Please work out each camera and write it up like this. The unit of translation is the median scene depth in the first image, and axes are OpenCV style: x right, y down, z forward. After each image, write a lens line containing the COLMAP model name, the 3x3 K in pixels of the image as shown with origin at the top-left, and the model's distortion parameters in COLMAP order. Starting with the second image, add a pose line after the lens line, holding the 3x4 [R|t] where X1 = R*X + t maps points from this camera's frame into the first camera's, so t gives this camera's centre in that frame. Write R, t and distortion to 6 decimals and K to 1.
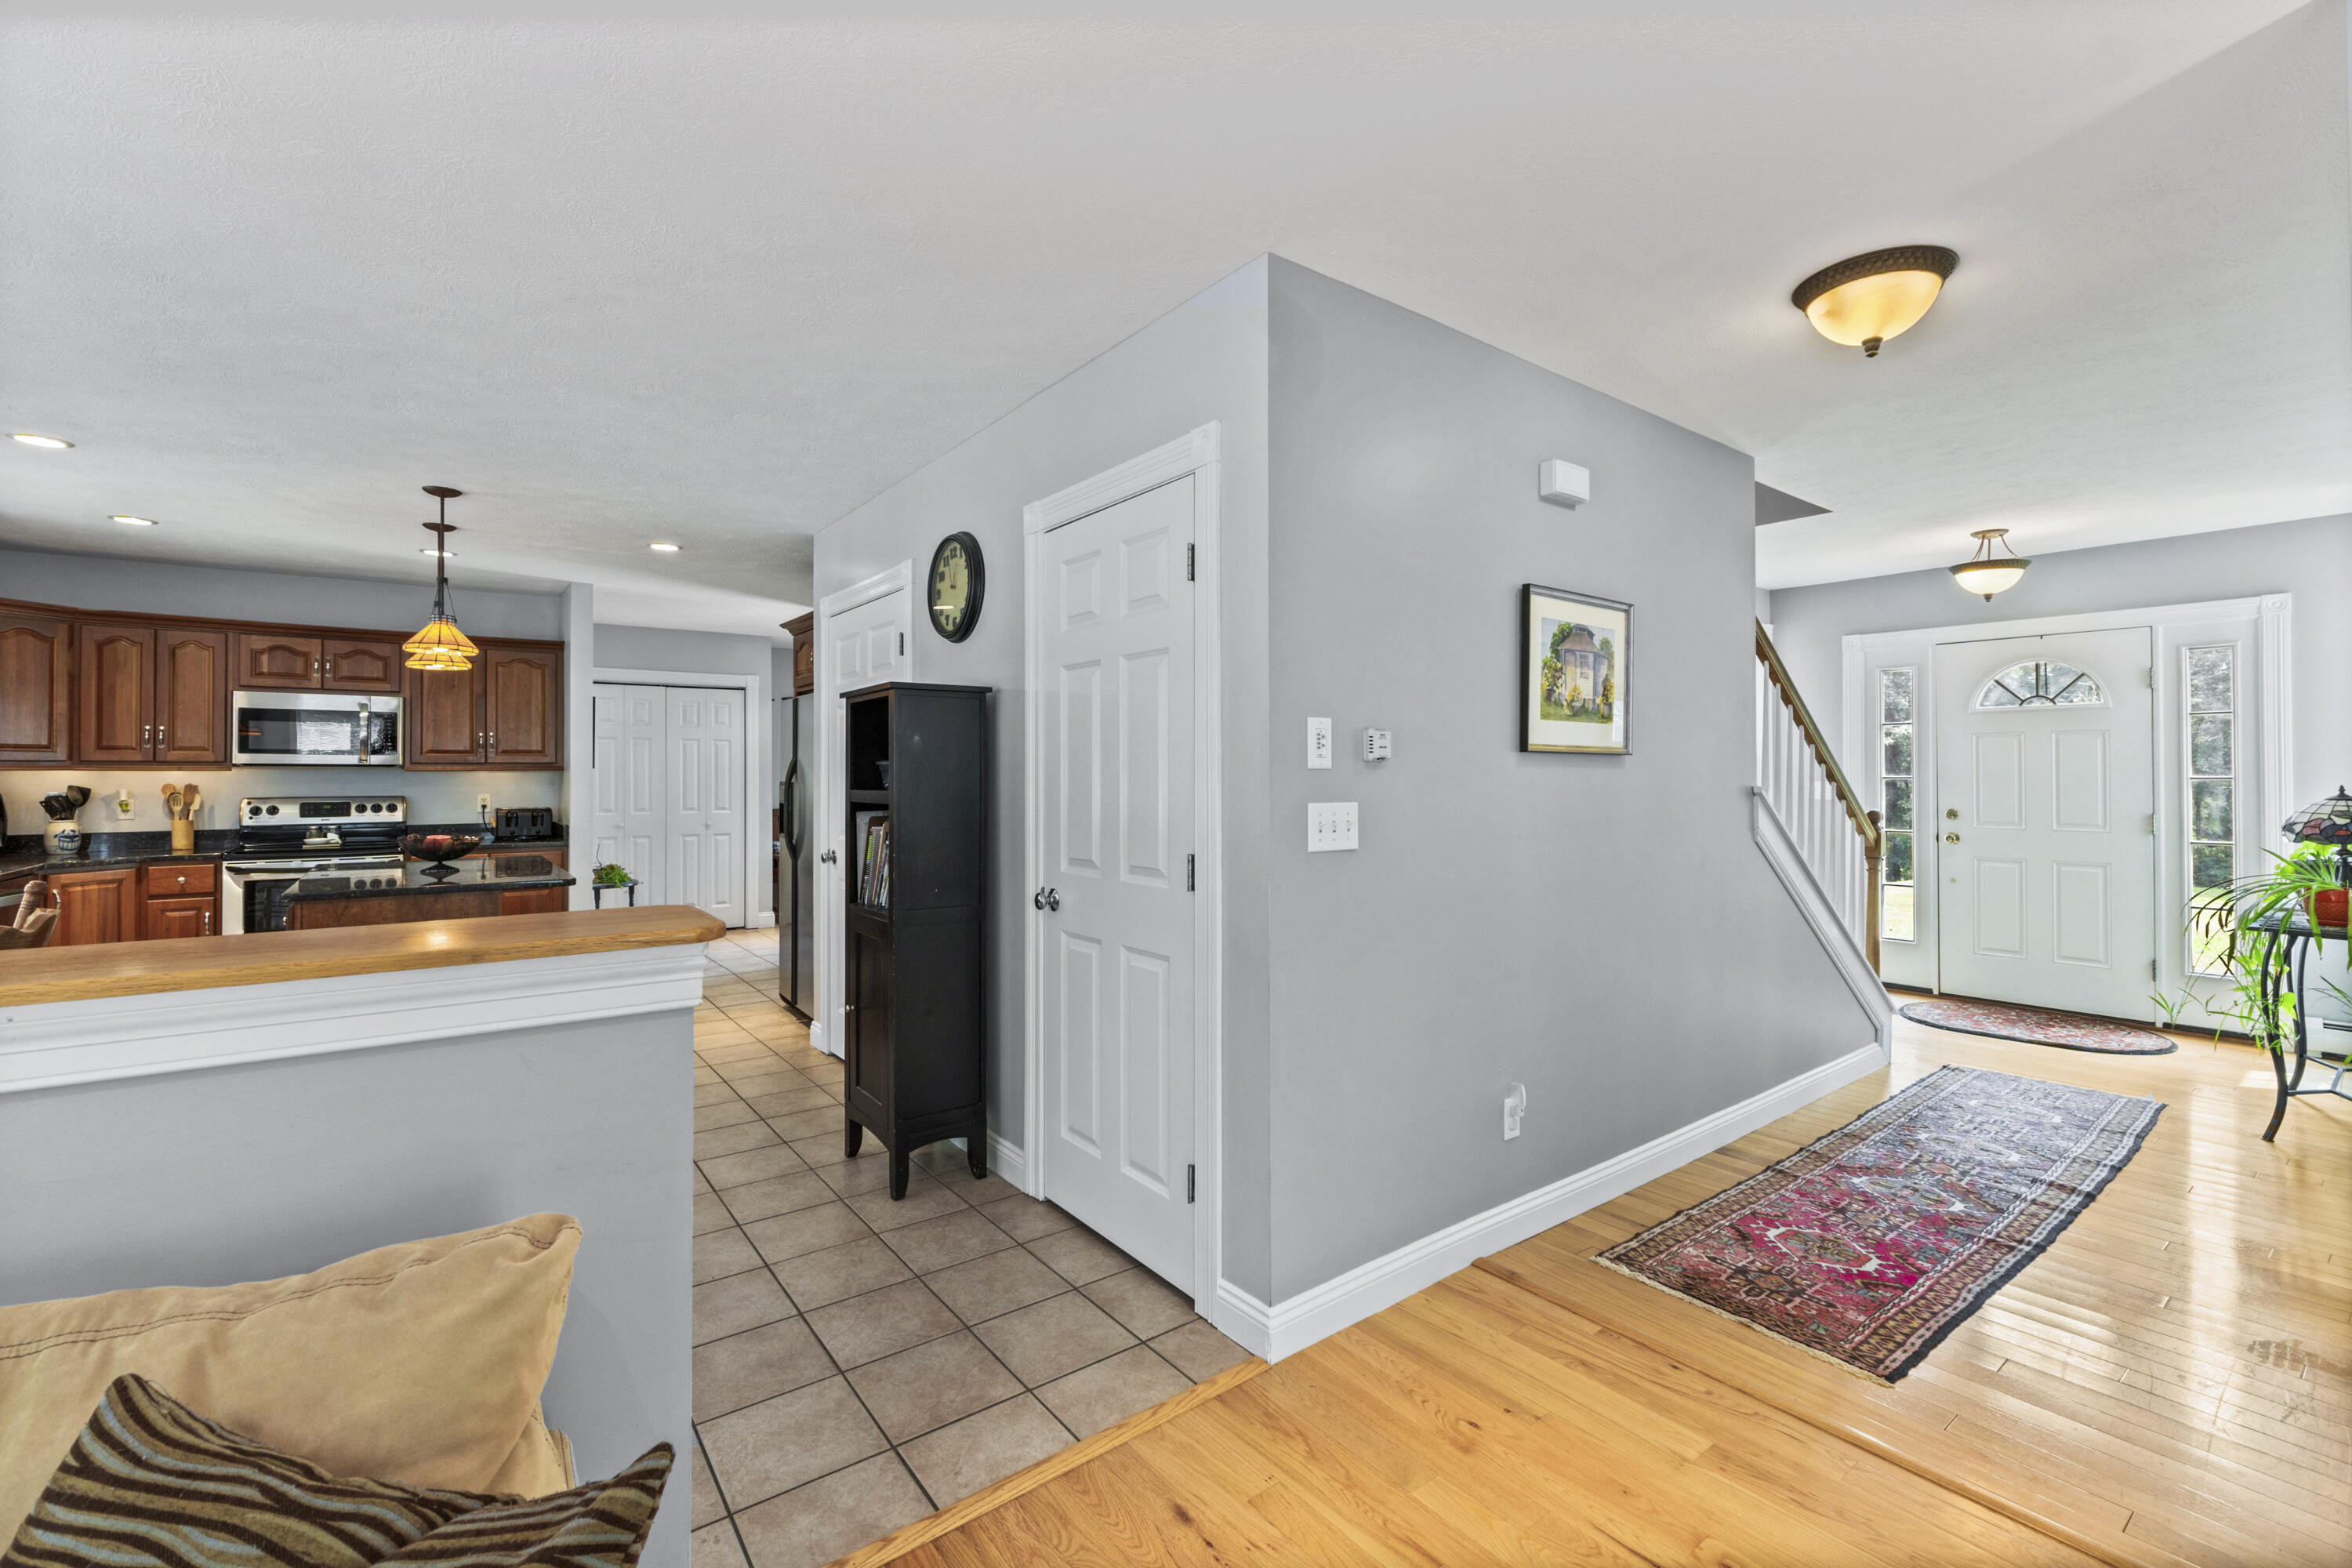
lens RADIAL K [[1007.2, 0, 1173.1], [0, 1007.2, 781.5], [0, 0, 1]] dist [0.003743, 0.000232]
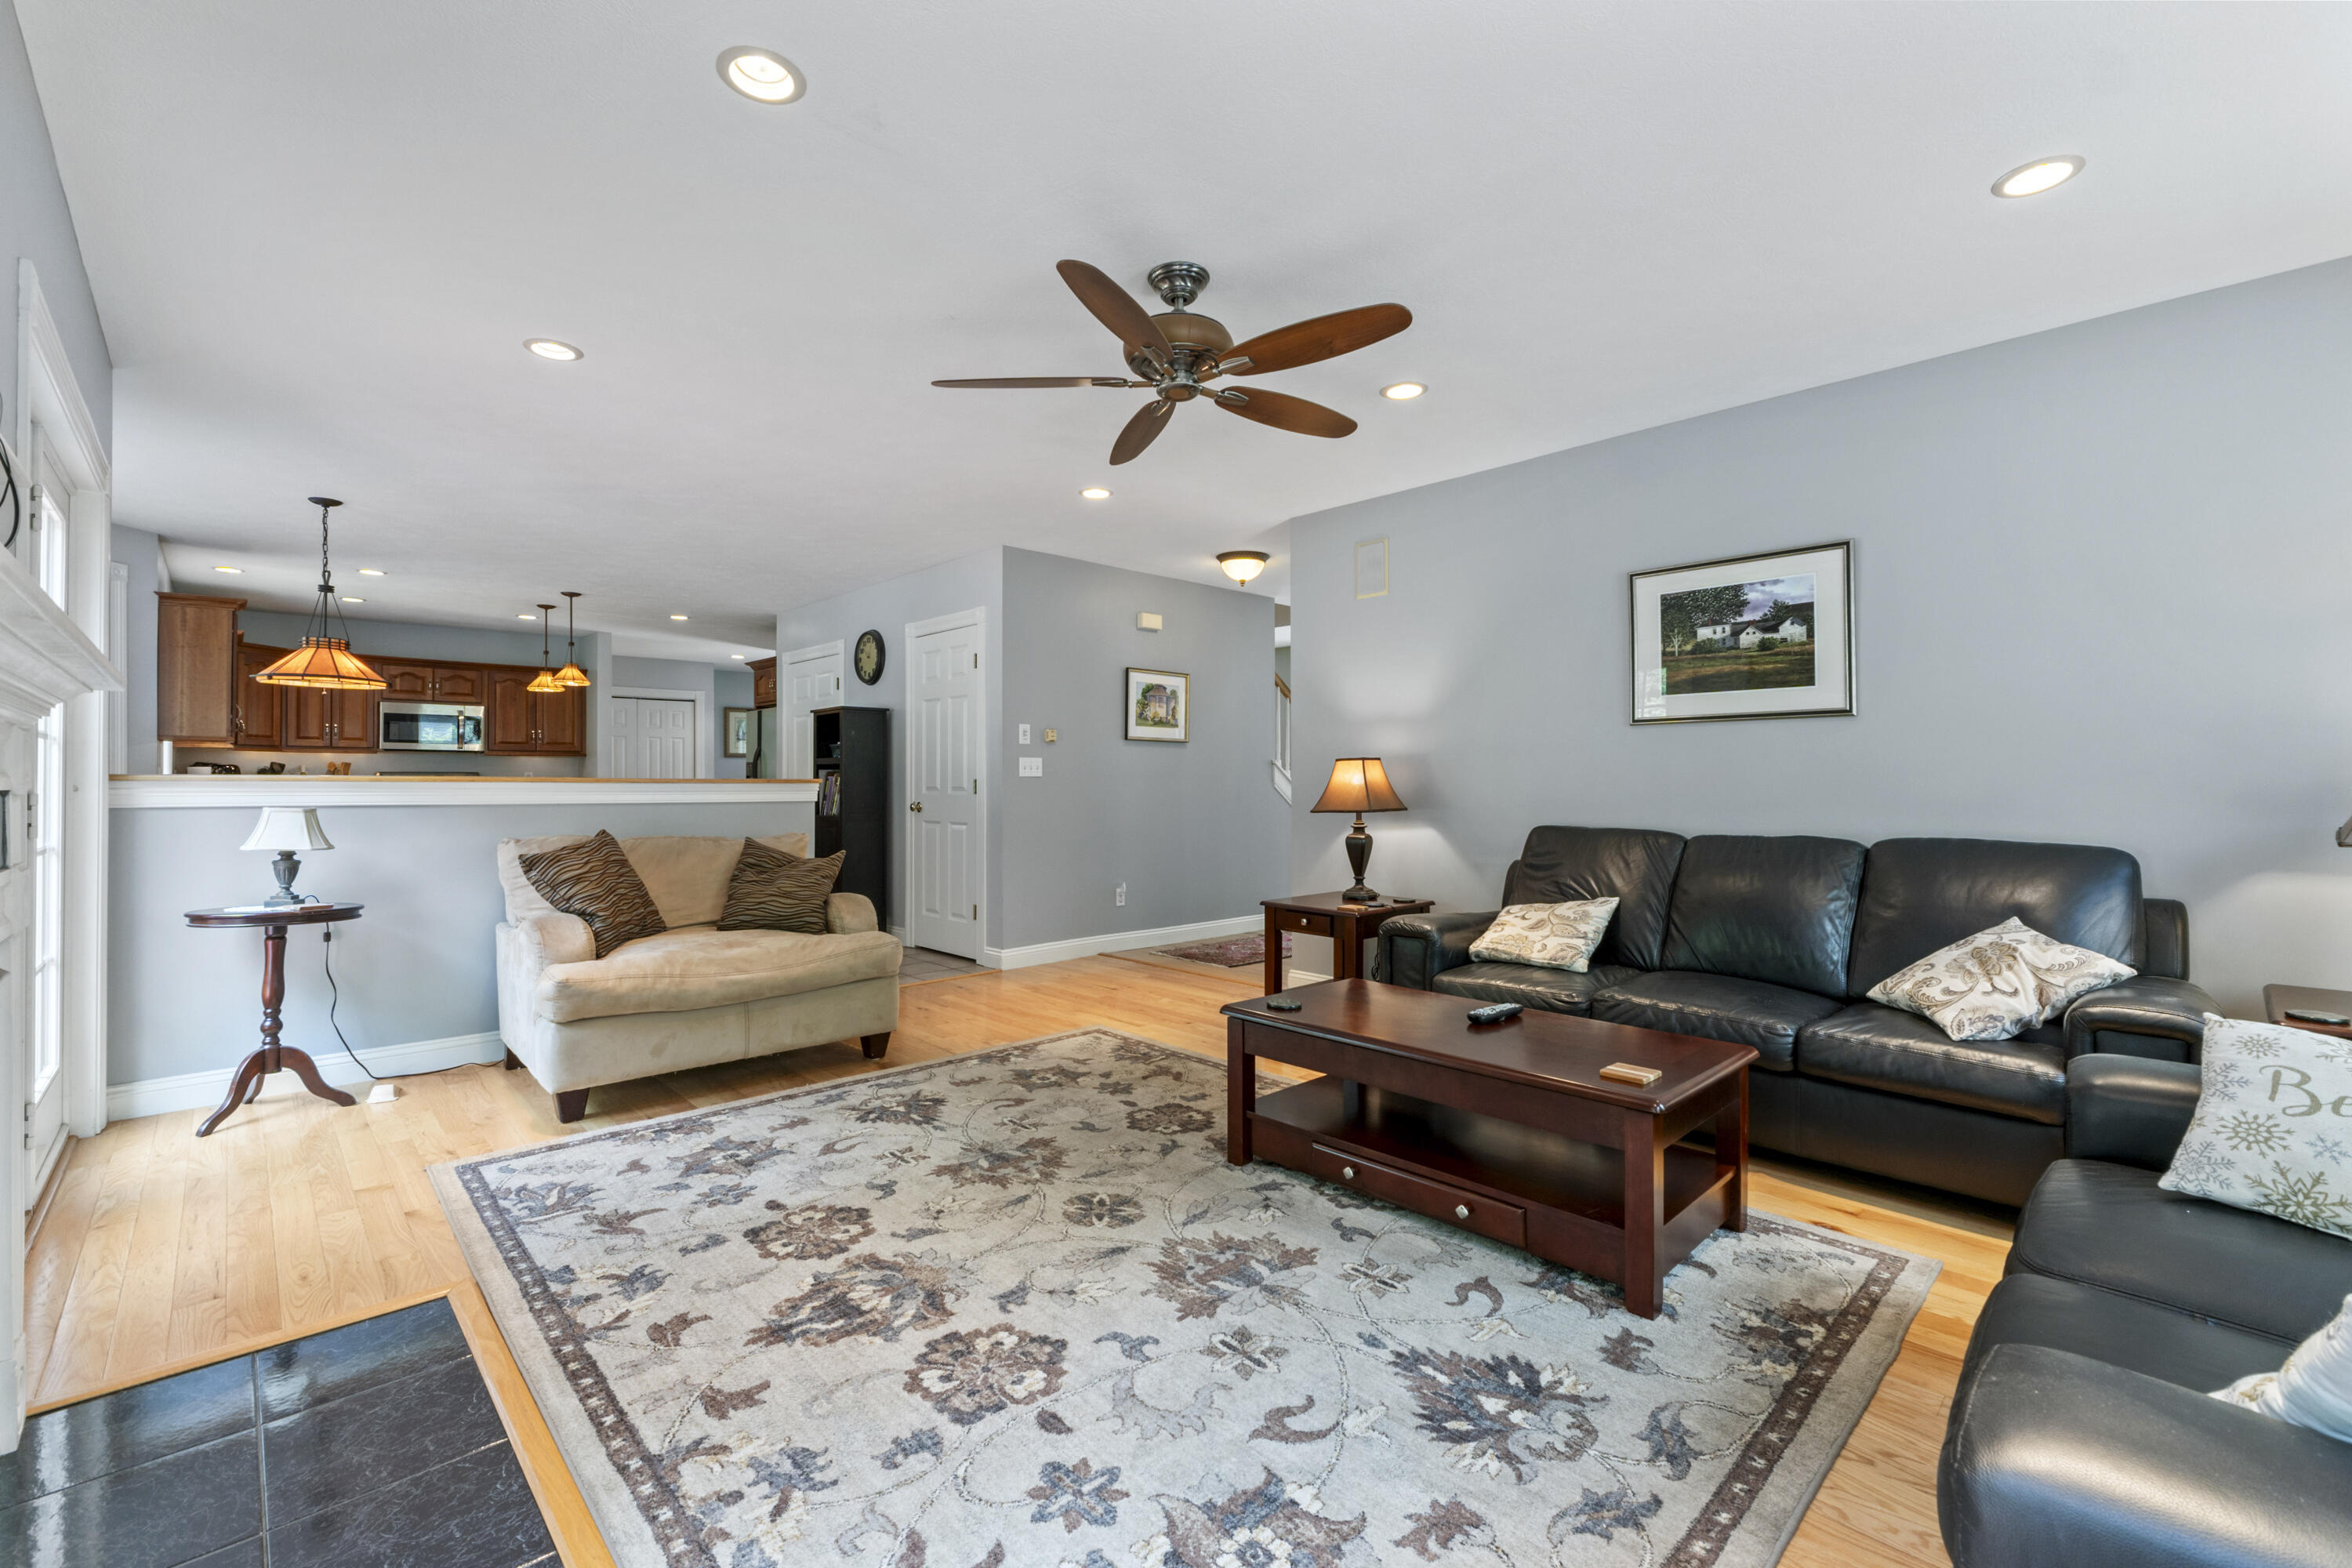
lens RADIAL K [[1007.2, 0, 1190.4], [0, 1007.2, 782.3], [0, 0, 1]] dist [0.003743, 0.000232]
pose [[0.991392, 0.000611, 0.130926, 0.174069], [0.000294, 0.999976, -0.006892, 0.077714], [-0.130927, 0.006871, 0.991368, -1.212787]]
